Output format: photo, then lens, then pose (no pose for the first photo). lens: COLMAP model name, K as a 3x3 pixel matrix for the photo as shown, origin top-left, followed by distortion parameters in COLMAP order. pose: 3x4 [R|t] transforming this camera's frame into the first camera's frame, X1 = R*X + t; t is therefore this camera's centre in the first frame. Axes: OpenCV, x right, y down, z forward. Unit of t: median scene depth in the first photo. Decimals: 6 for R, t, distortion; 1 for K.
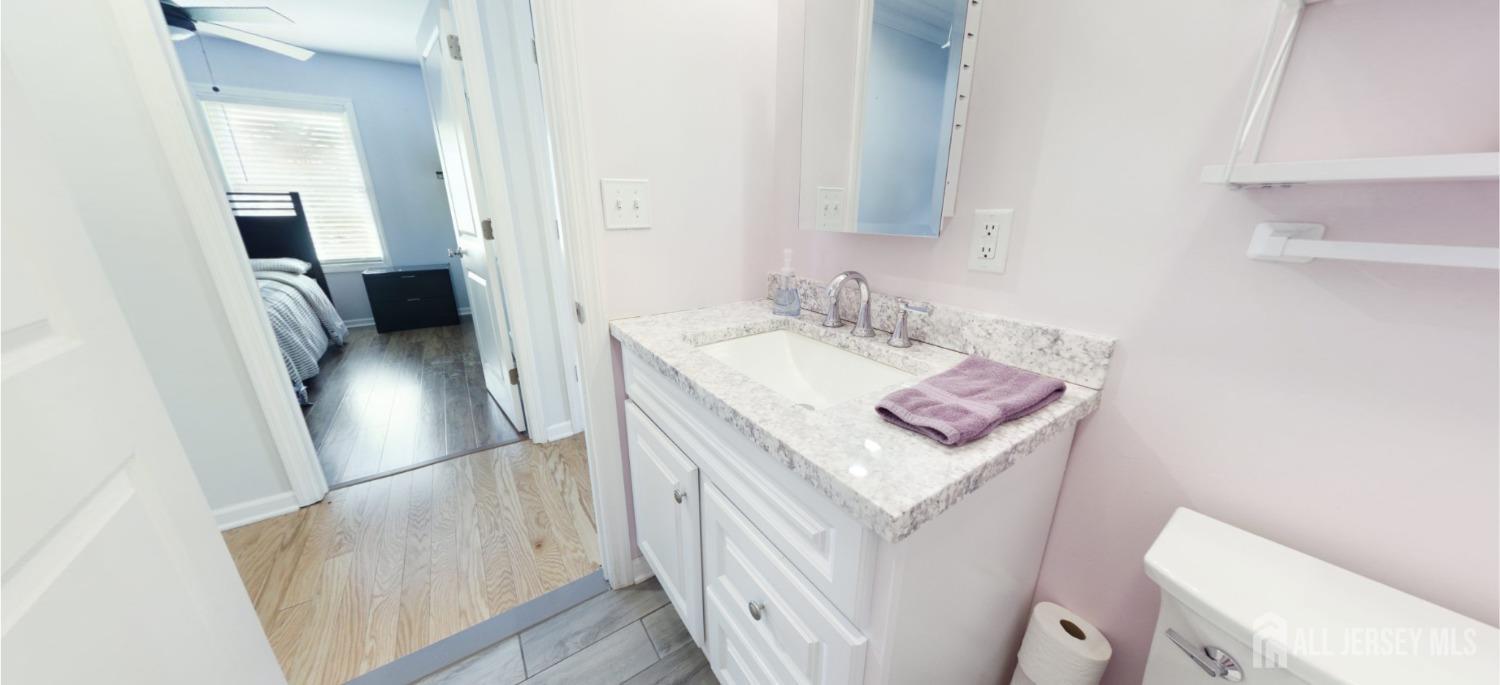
lens RADIAL K [[430.8, 0, 750.7], [0, 430.8, 341.0], [0, 0, 1]] dist [-0.000053, -0.000001]
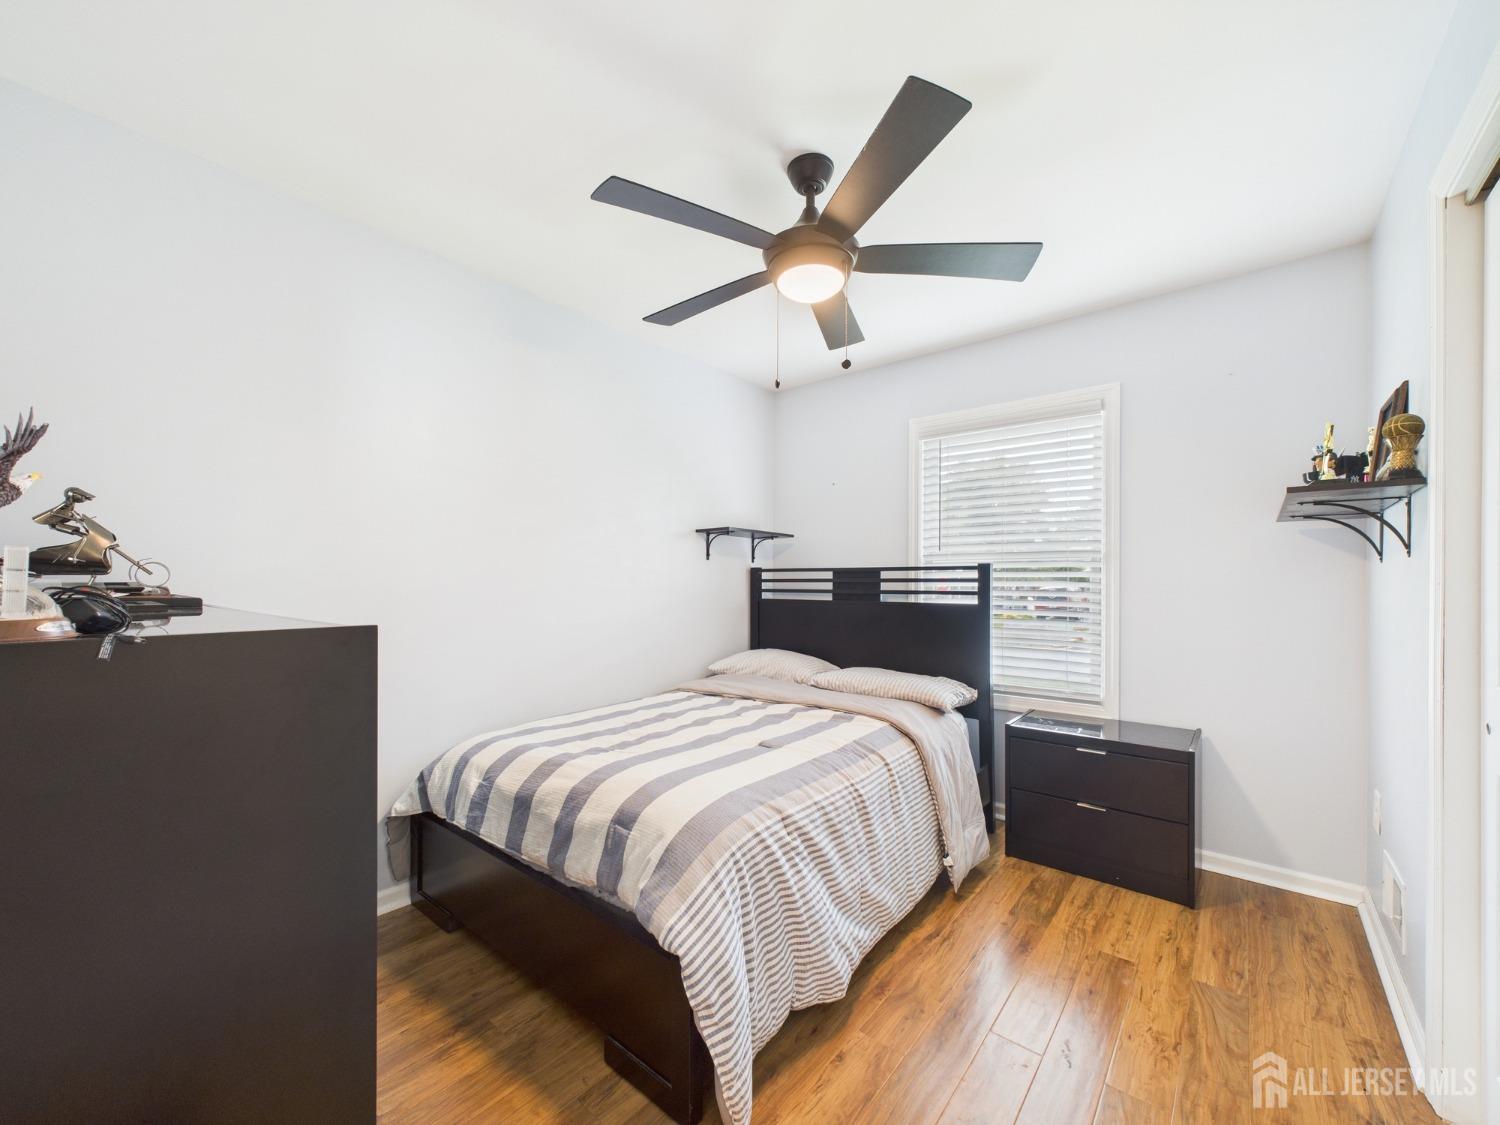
lens RADIAL K [[603.0, 0, 748.8], [0, 603.0, 572.3], [0, 0, 1]] dist [0.002682, -0.000432]
pose [[0.274151, -0.010038, -0.961634, -0.400373], [-0.292988, 0.951537, -0.093460, -0.174679], [0.915969, 0.307370, 0.257924, 0.527299]]
